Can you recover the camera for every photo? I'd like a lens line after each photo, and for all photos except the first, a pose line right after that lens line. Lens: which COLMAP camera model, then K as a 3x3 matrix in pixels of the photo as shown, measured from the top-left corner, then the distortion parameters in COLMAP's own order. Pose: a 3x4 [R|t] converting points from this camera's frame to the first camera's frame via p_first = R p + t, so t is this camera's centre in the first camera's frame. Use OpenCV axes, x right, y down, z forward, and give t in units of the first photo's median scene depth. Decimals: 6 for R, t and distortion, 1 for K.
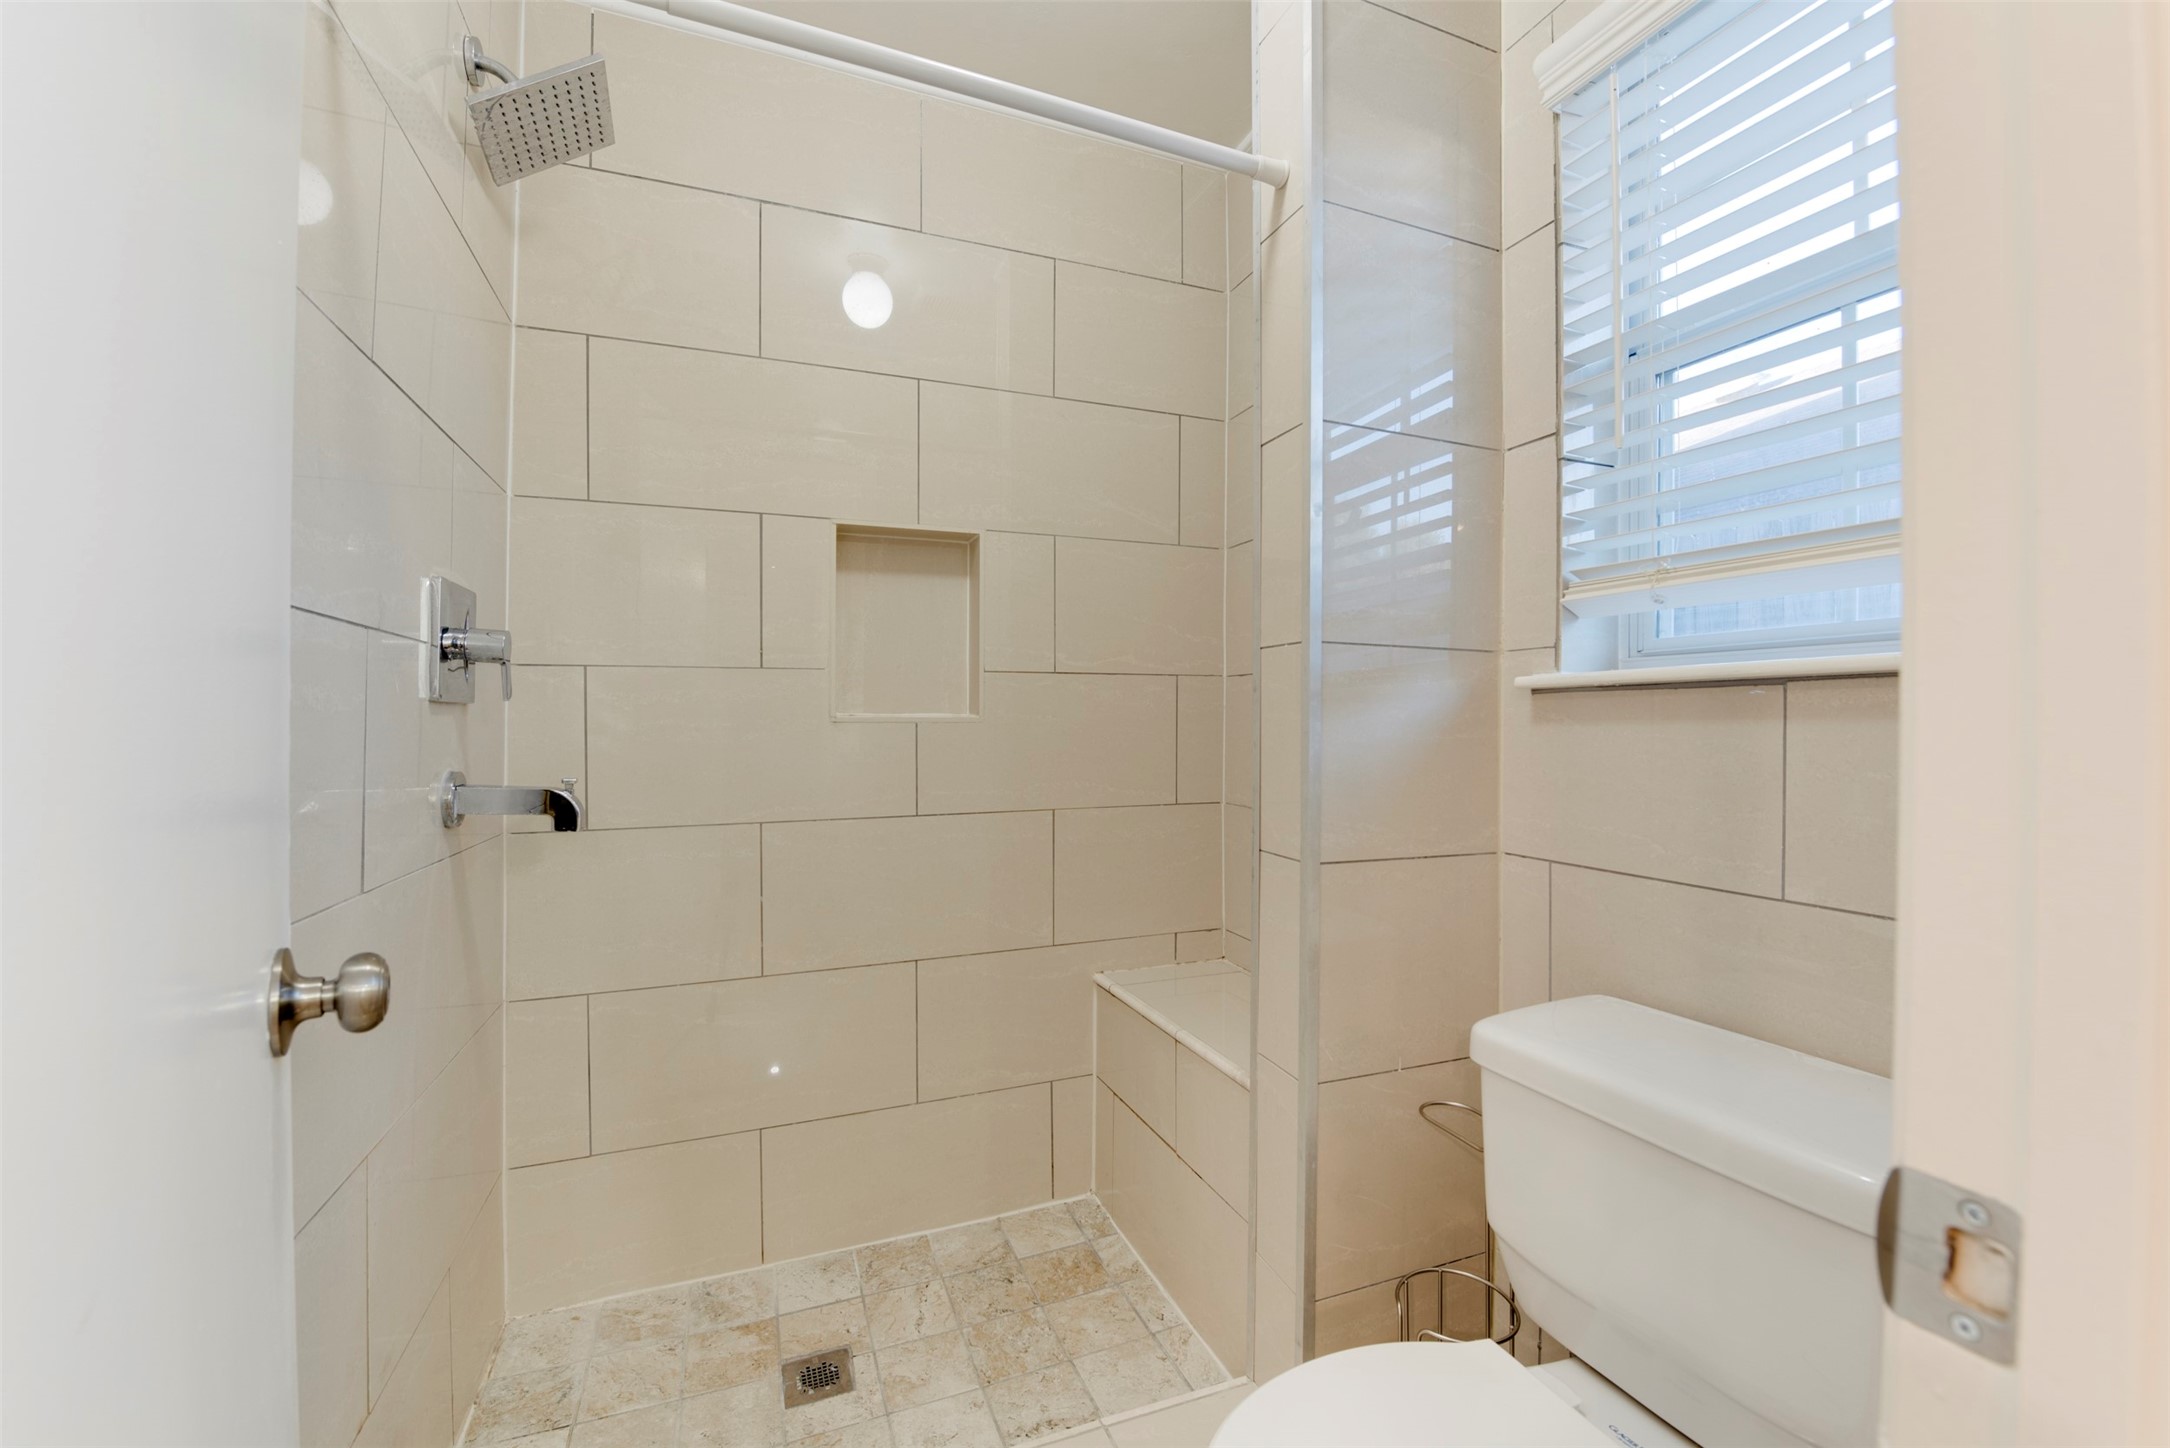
lens RADIAL K [[901.8, 0, 1085.0], [0, 901.8, 724.0], [0, 0, 1]] dist [-0.016652, -0.000745]
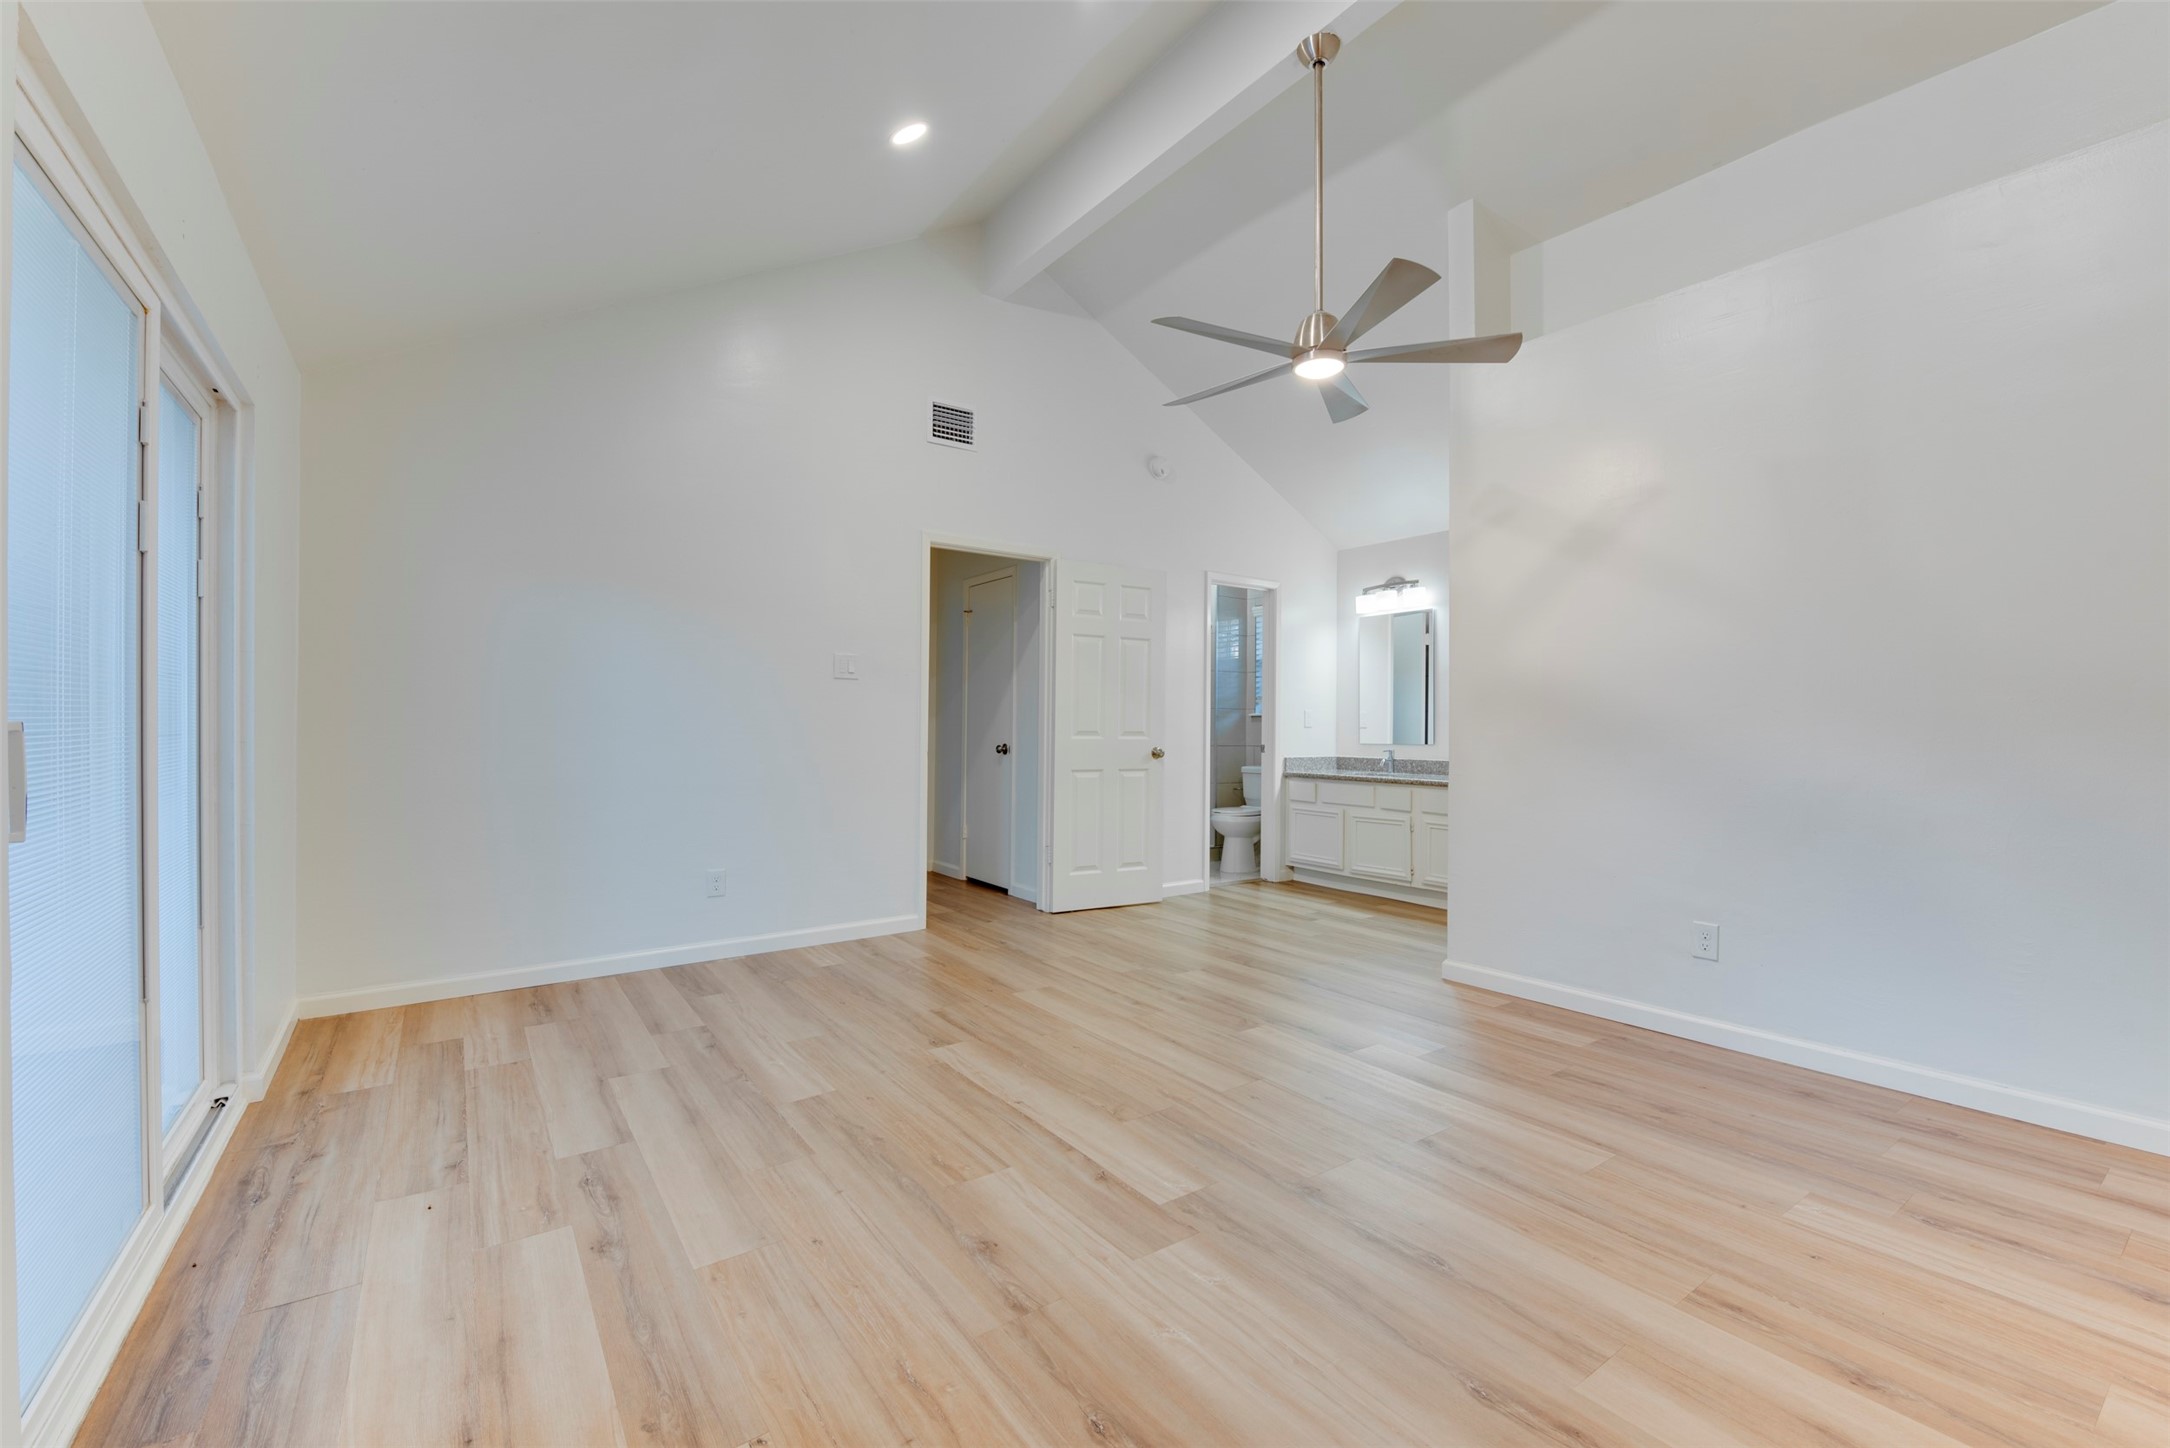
lens RADIAL K [[901.8, 0, 1085.0], [0, 901.8, 724.0], [0, 0, 1]] dist [-0.016652, -0.000745]
pose [[0.976456, 0.002795, 0.215697, -1.801289], [-0.002149, 0.999992, -0.003229, 0.031796], [-0.215704, 0.002689, 0.976455, -4.442646]]
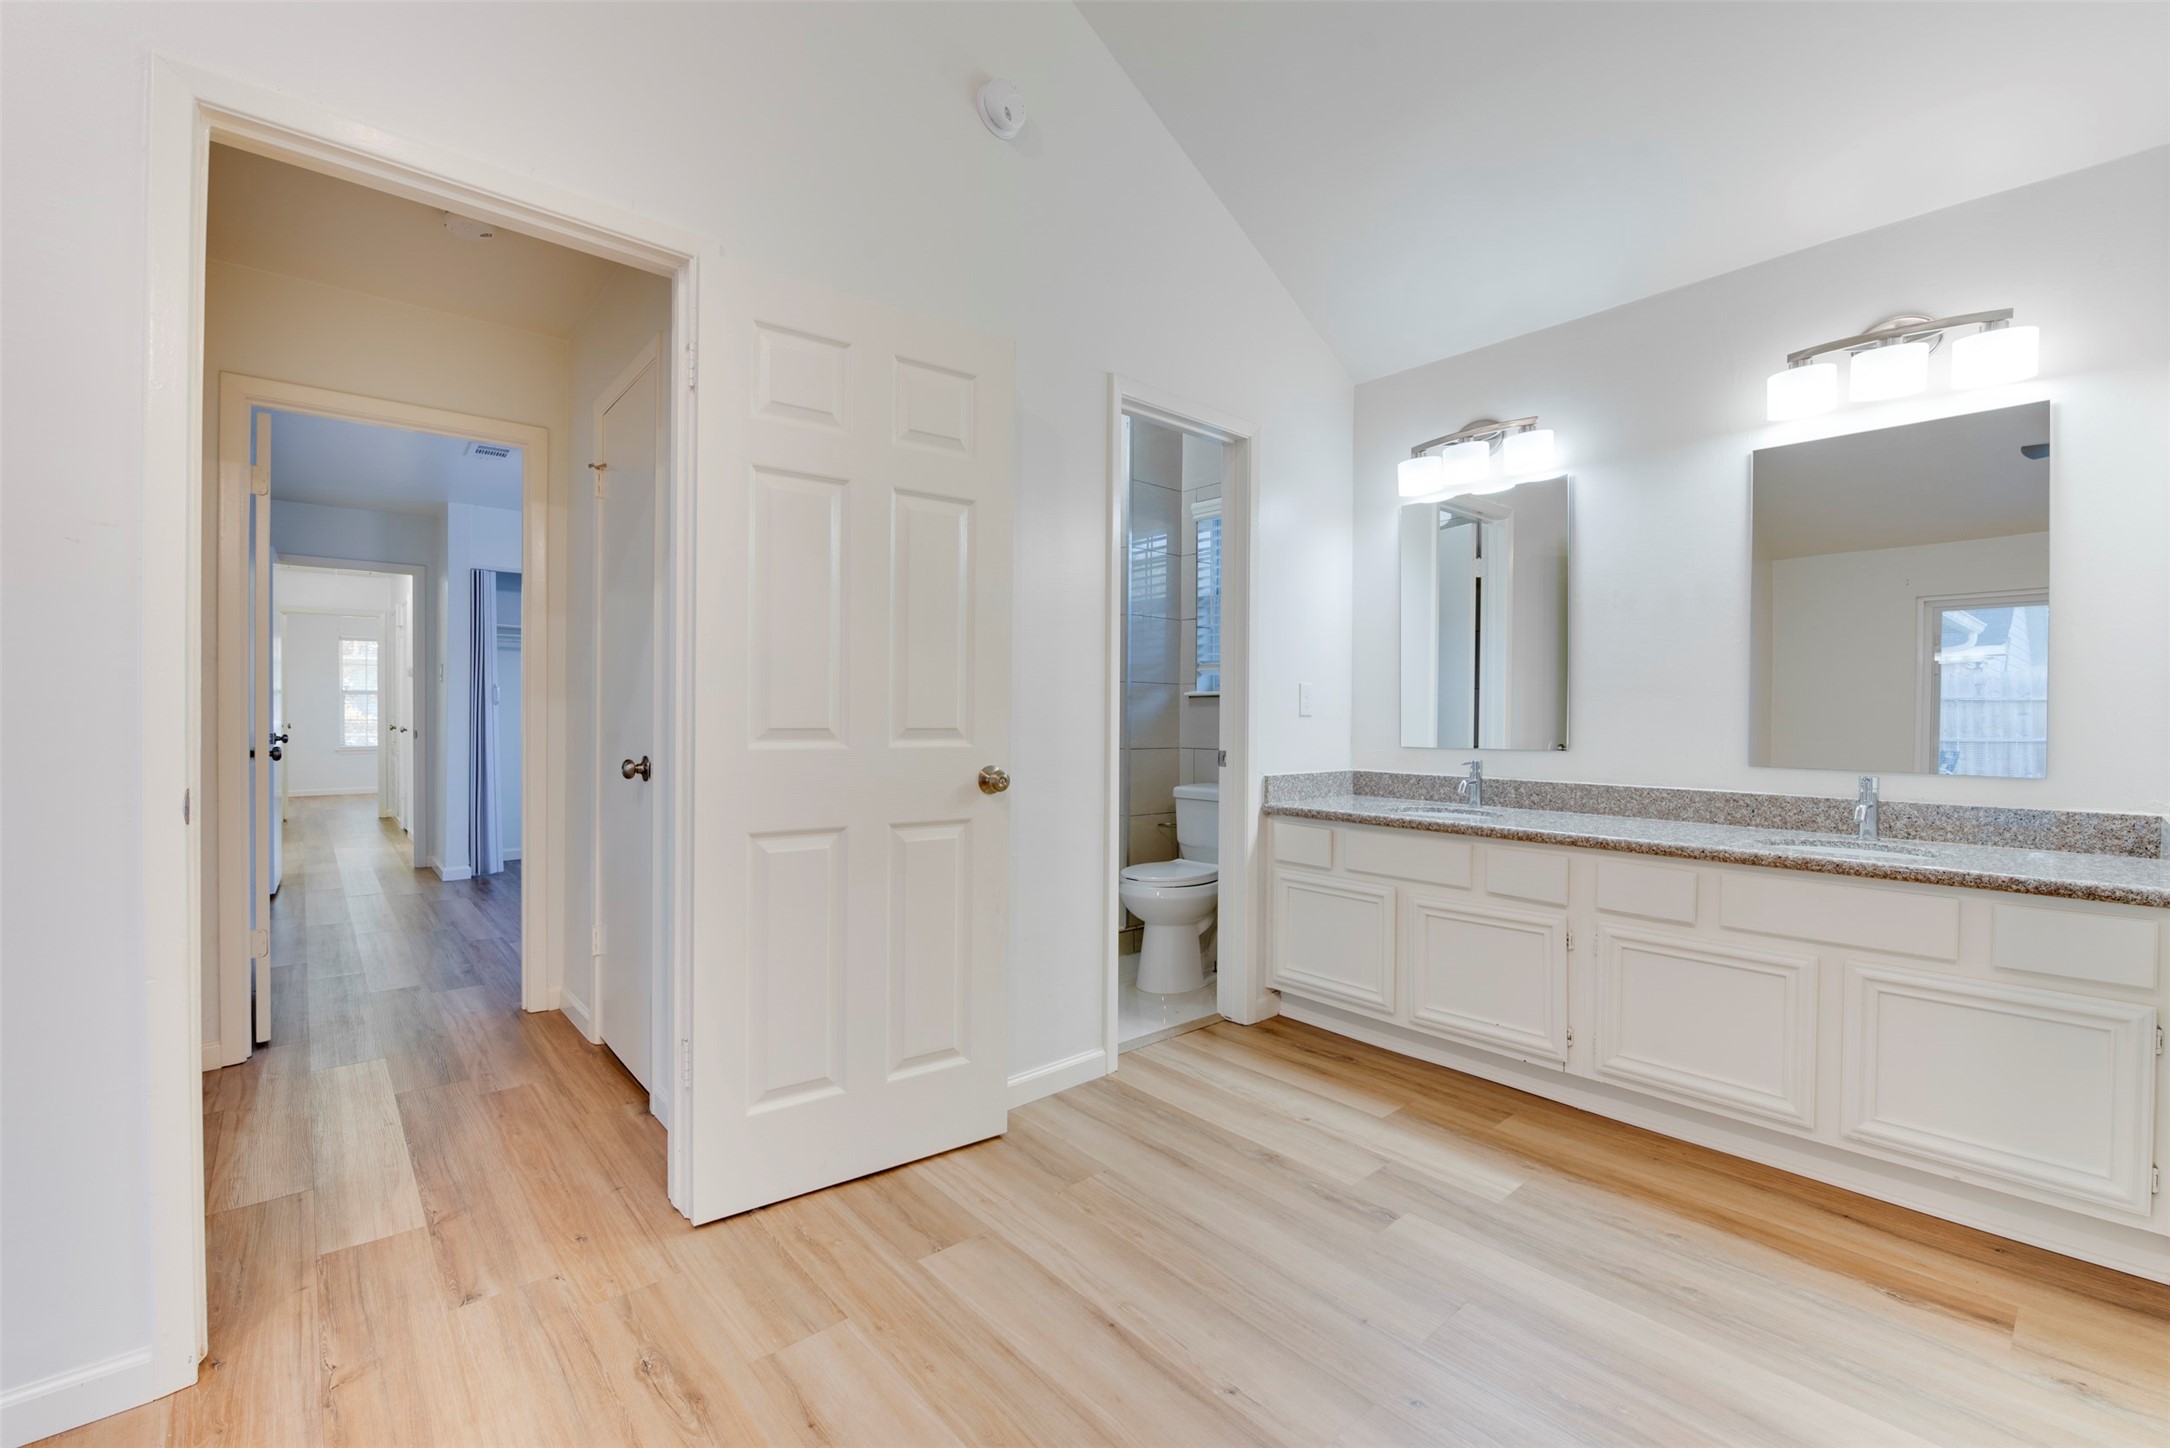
lens RADIAL K [[866.5, 0, 1088.0], [0, 866.5, 722.8], [0, 0, 1]] dist [-0.016169, -0.002052]
pose [[0.947659, -0.002554, 0.319274, -0.870345], [-0.000861, 0.999944, 0.010556, 0.025120], [-0.319283, -0.010278, 0.947604, -1.900168]]
